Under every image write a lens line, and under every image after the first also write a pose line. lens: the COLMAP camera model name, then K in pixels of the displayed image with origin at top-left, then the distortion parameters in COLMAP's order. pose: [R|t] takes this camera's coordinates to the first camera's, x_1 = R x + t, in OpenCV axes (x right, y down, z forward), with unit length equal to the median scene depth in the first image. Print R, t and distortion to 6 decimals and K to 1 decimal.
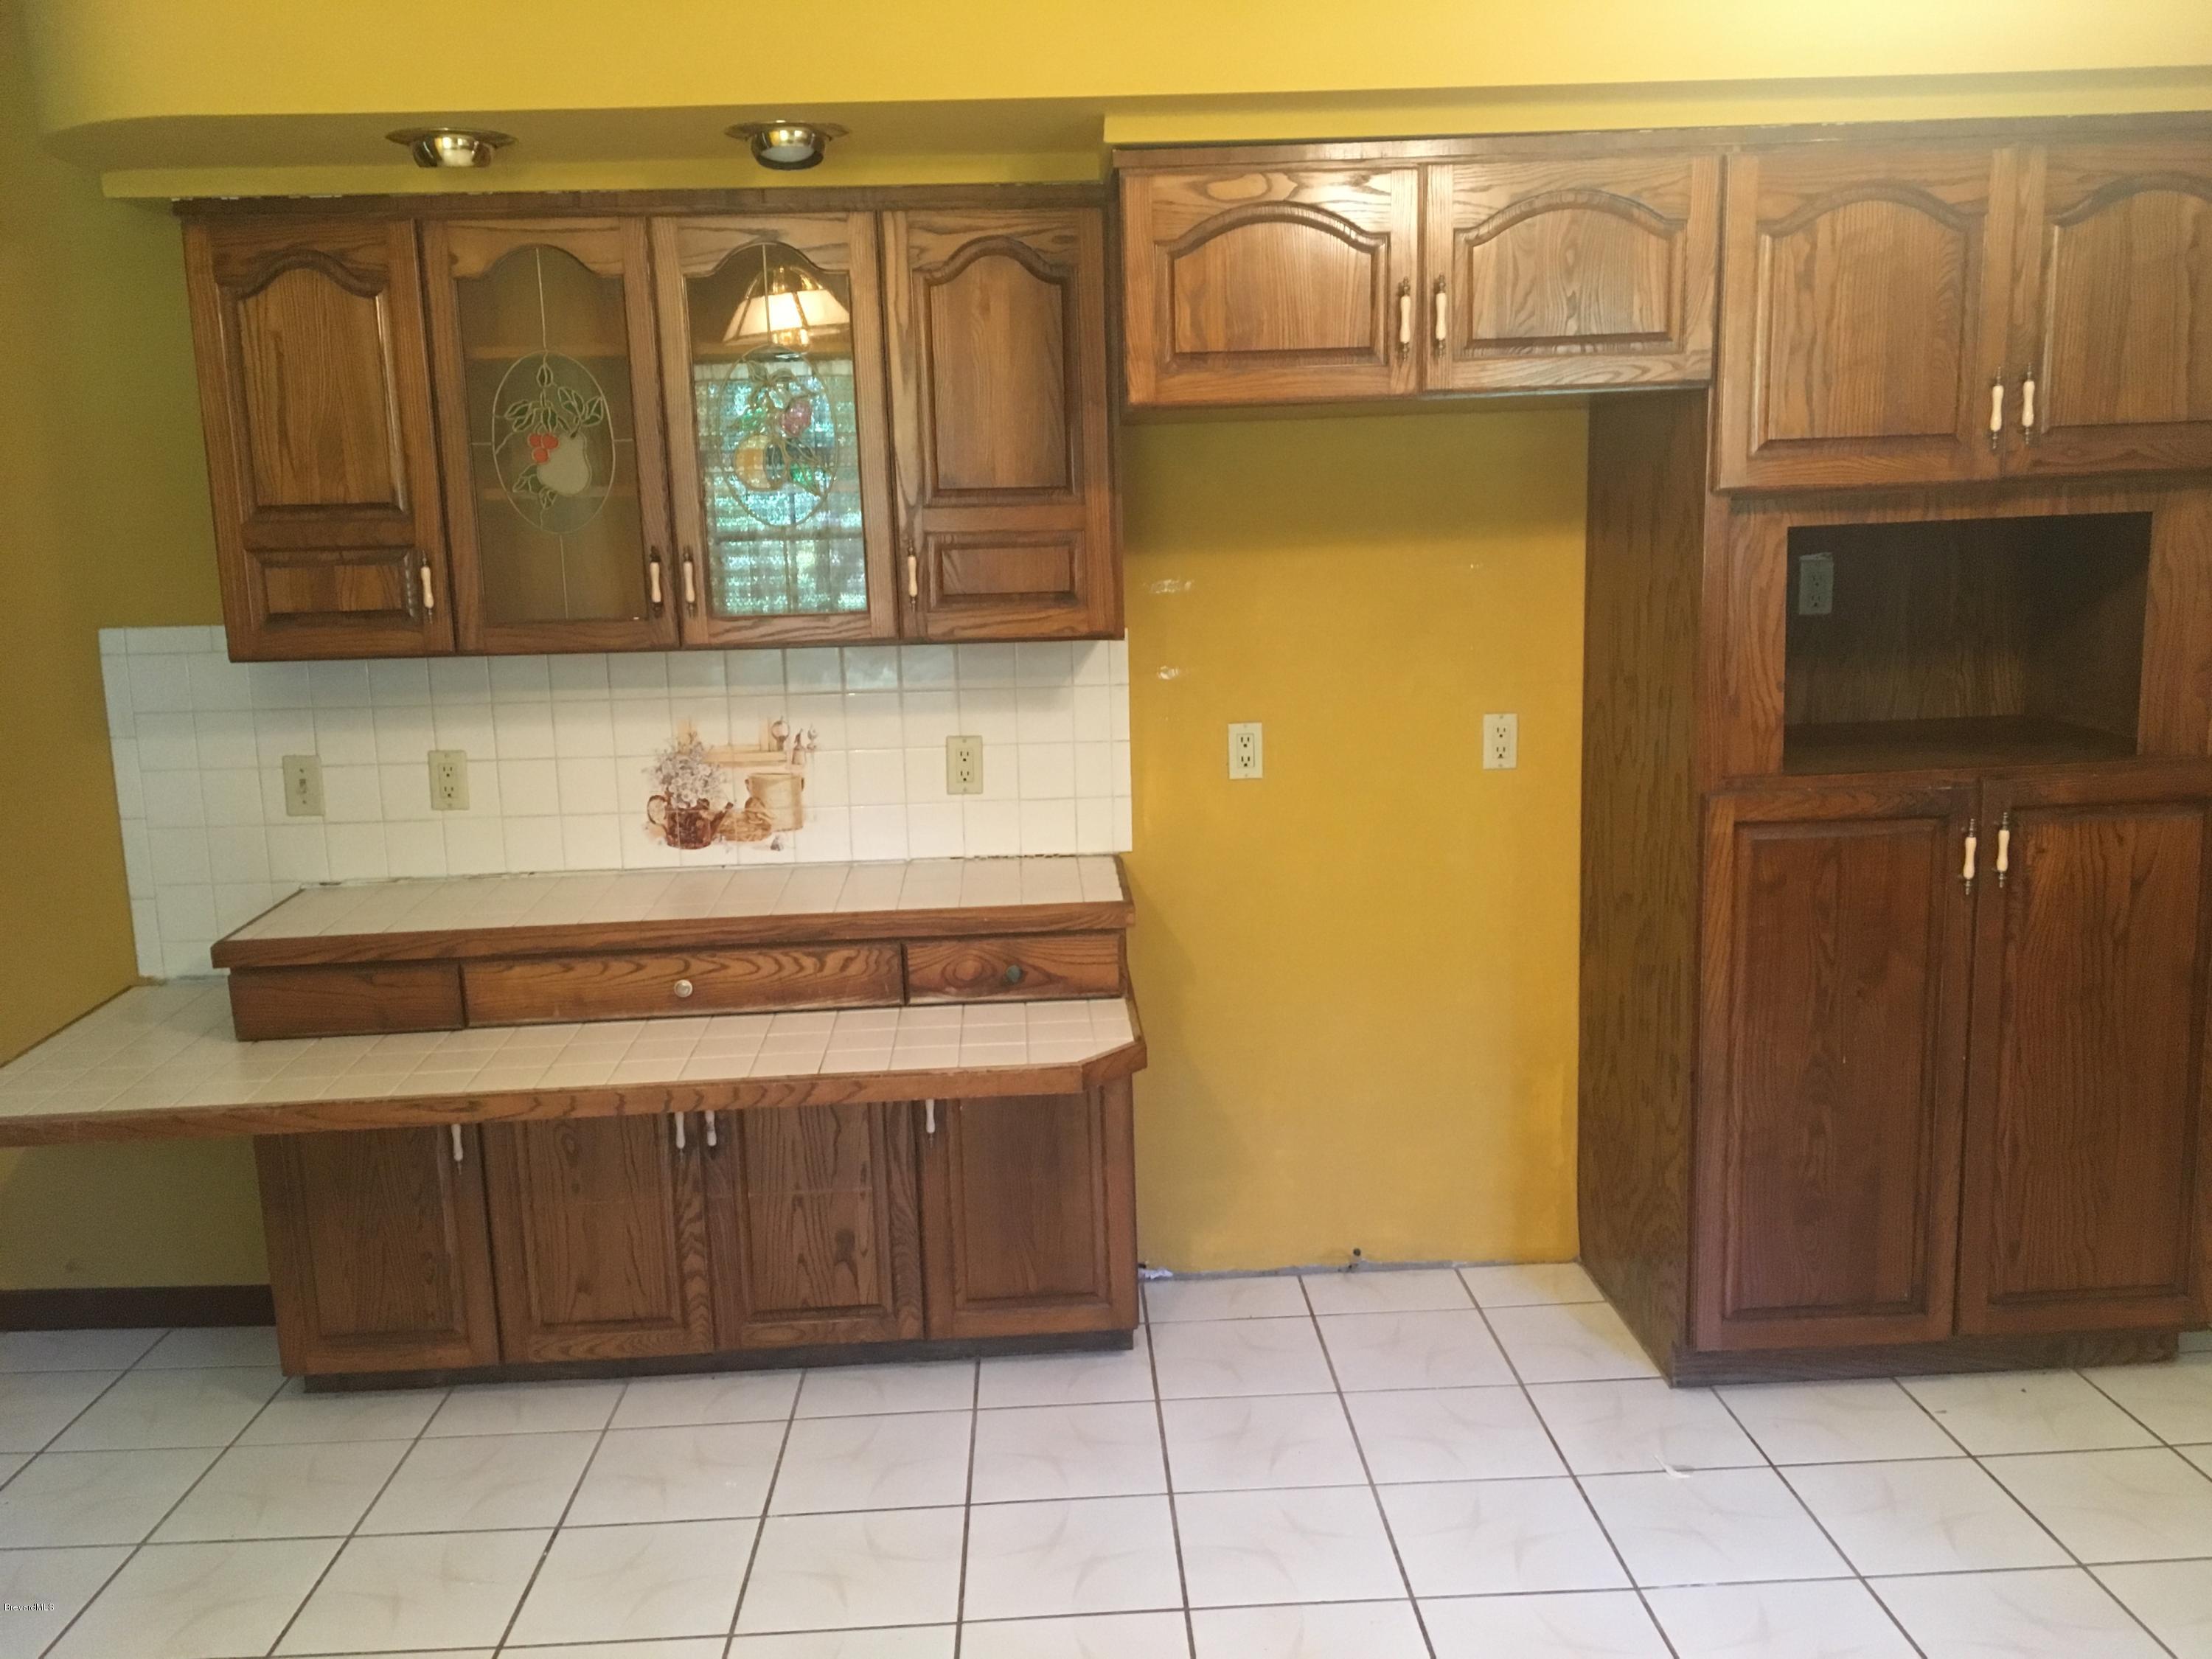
lens RADIAL K [[1862.0, 0, 1106.7], [0, 1862.0, 826.2], [0, 0, 1]] dist [0.063100, -0.089791]
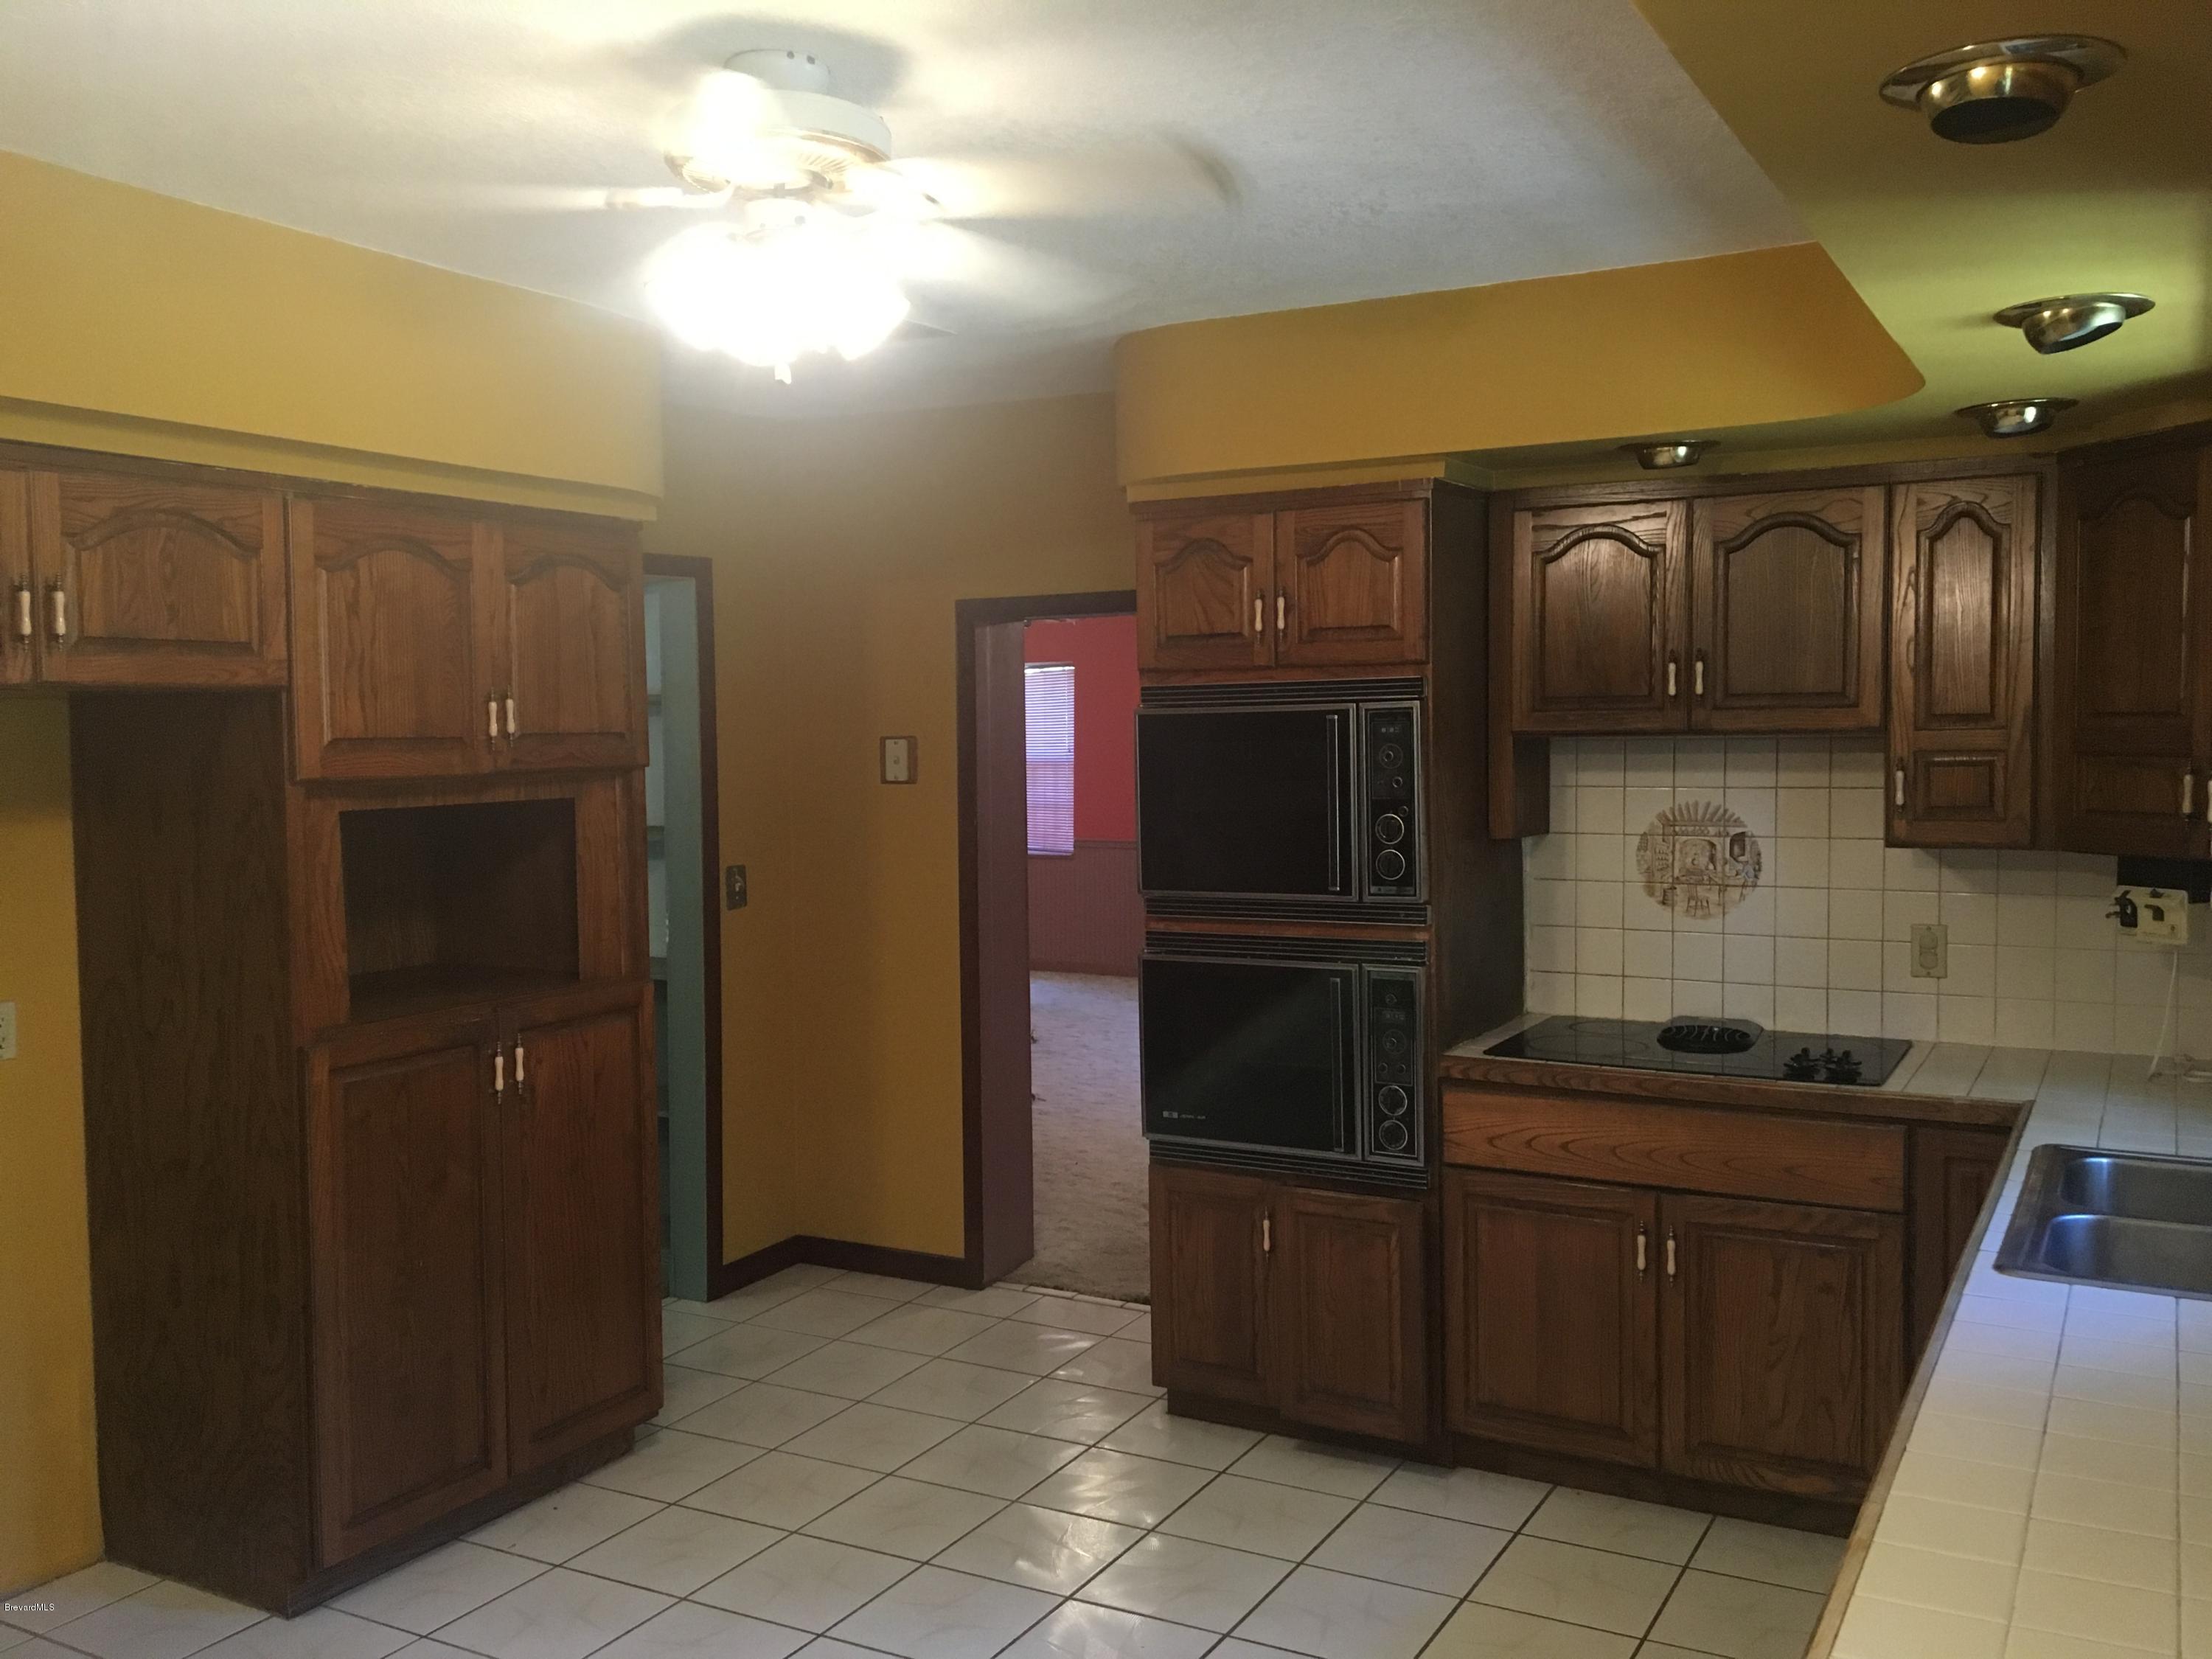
lens RADIAL K [[1862.0, 0, 1091.2], [0, 1862.0, 835.1], [0, 0, 1]] dist [0.063100, -0.089791]
pose [[0.533459, -0.021075, 0.845563, -0.382885], [0.145431, 0.987087, -0.067149, 0.001408], [-0.833229, 0.158792, 0.529636, -0.004230]]
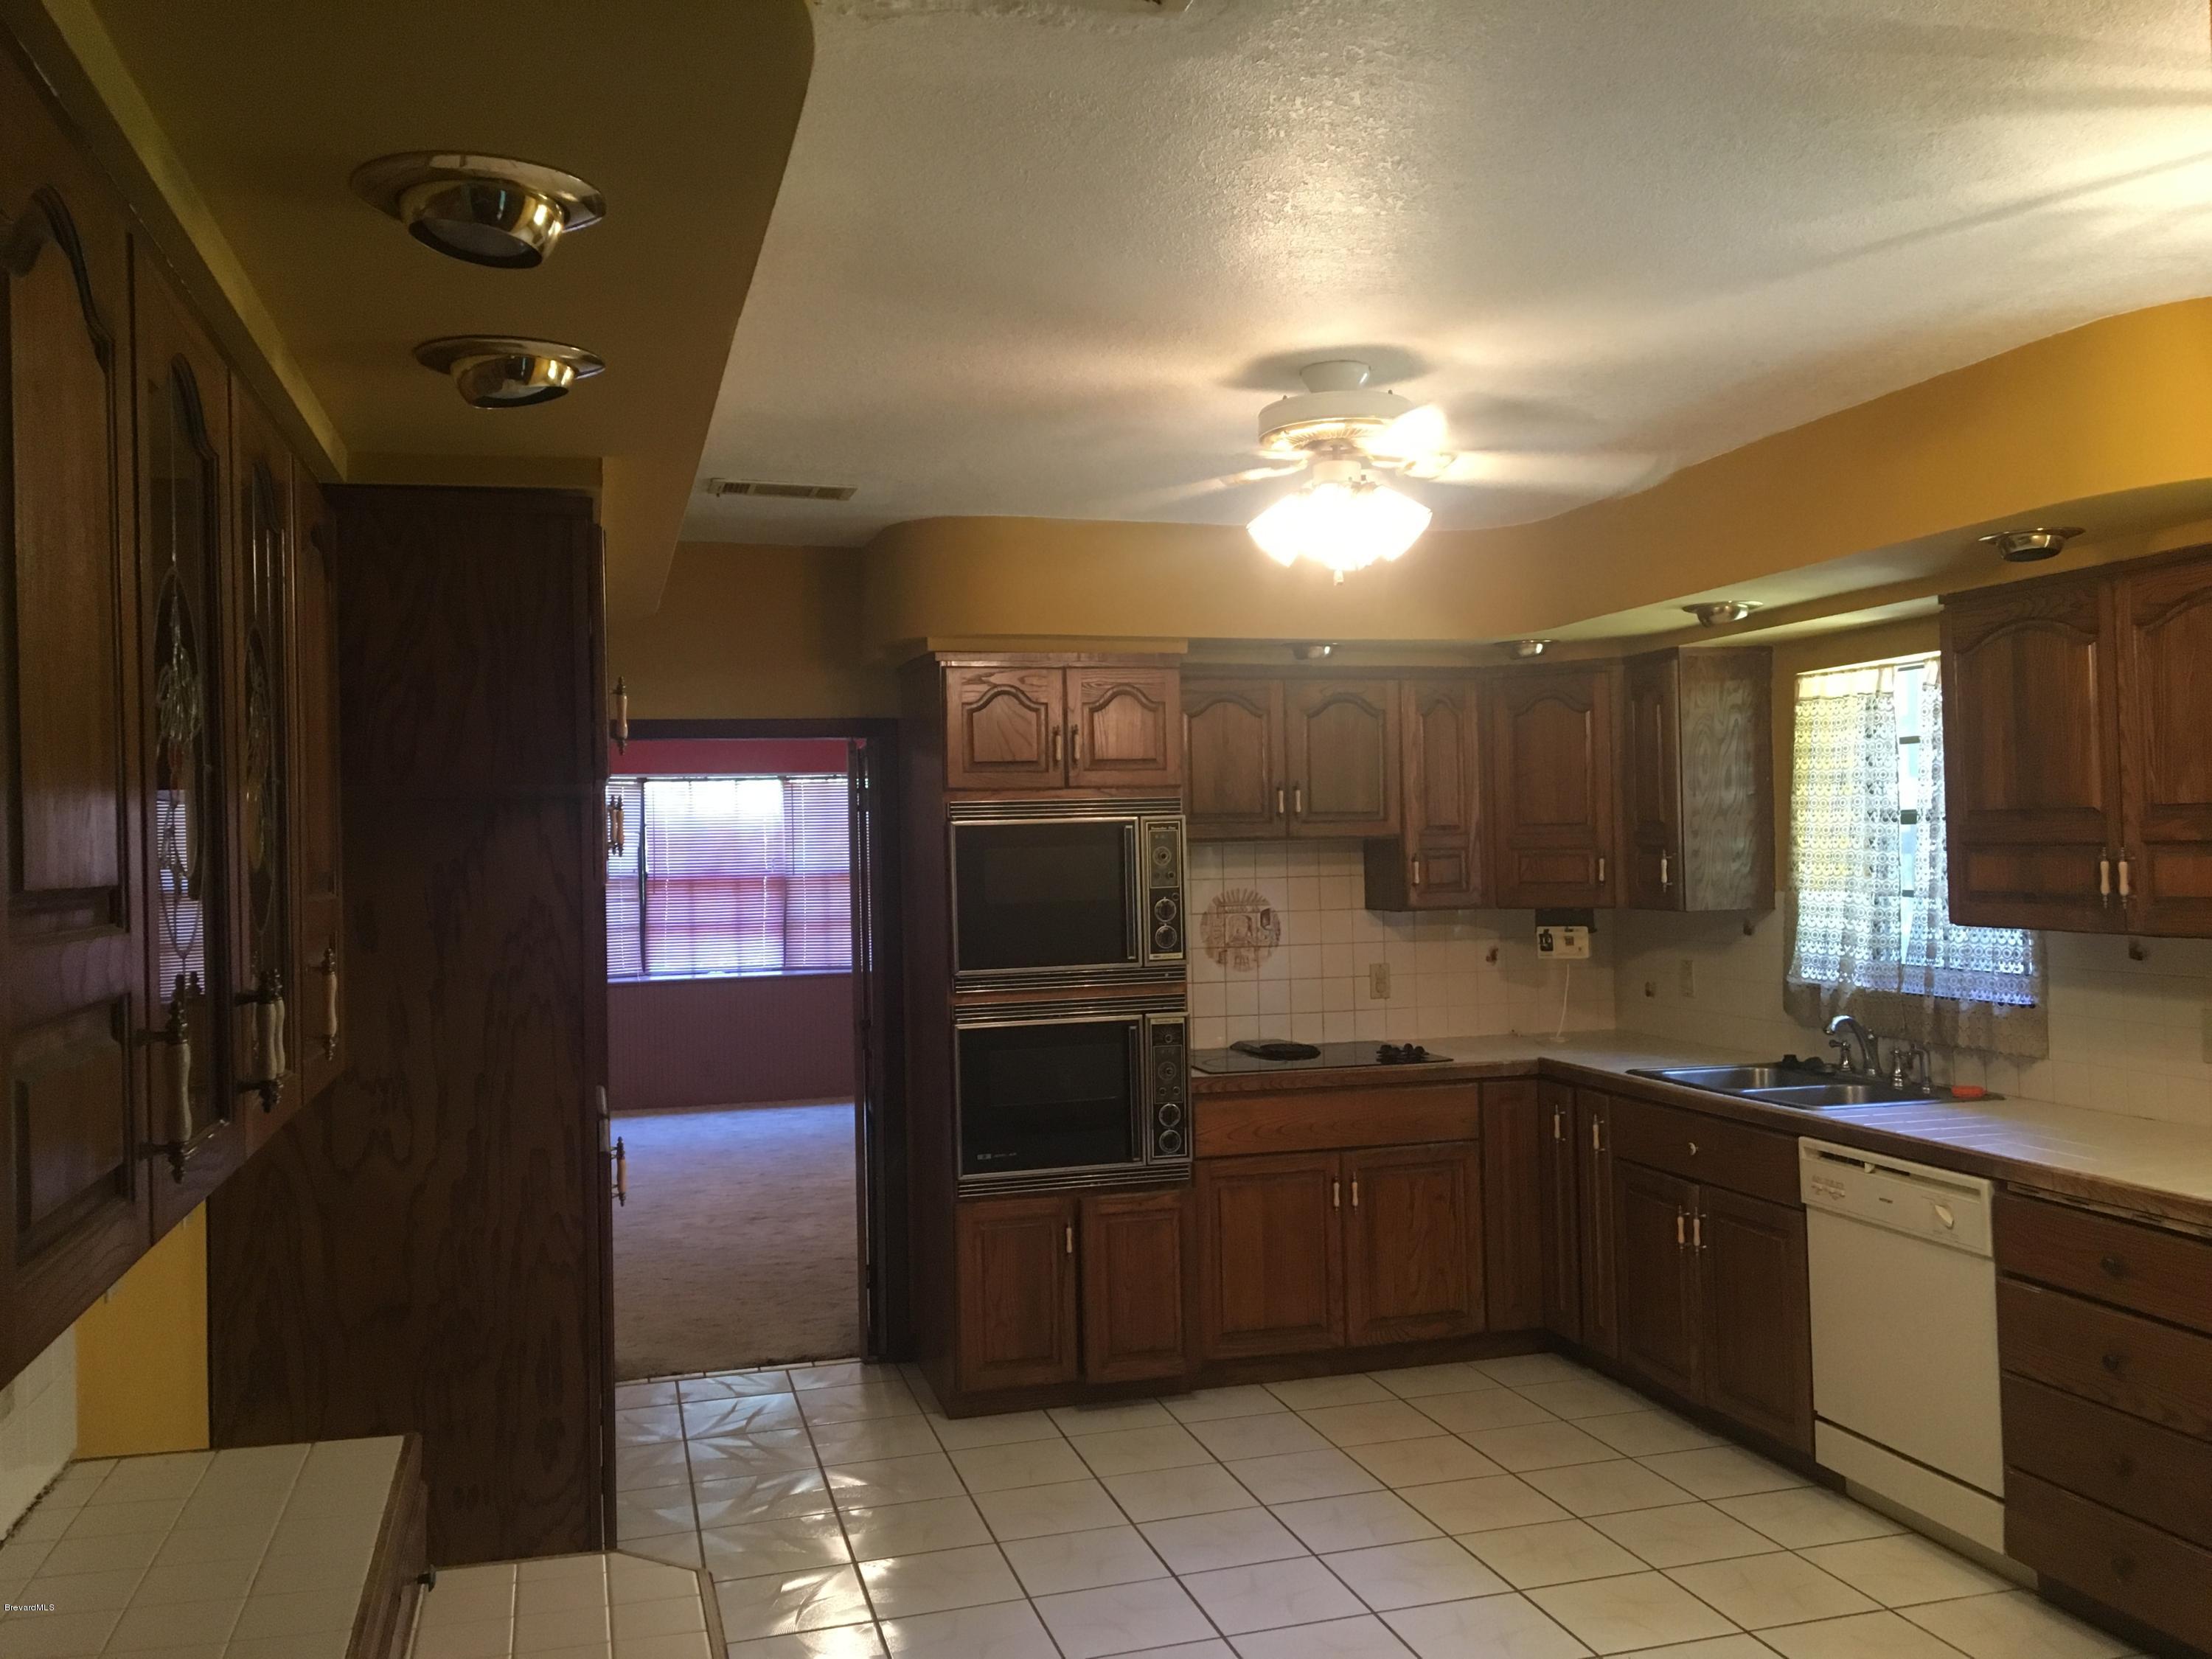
lens RADIAL K [[1862.0, 0, 1097.2], [0, 1862.0, 828.0], [0, 0, 1]] dist [0.063100, -0.089791]
pose [[-0.225855, 0.043827, 0.973175, -0.839052], [0.201469, 0.979491, 0.002645, -0.147599], [-0.953100, 0.196662, -0.230053, 0.926930]]
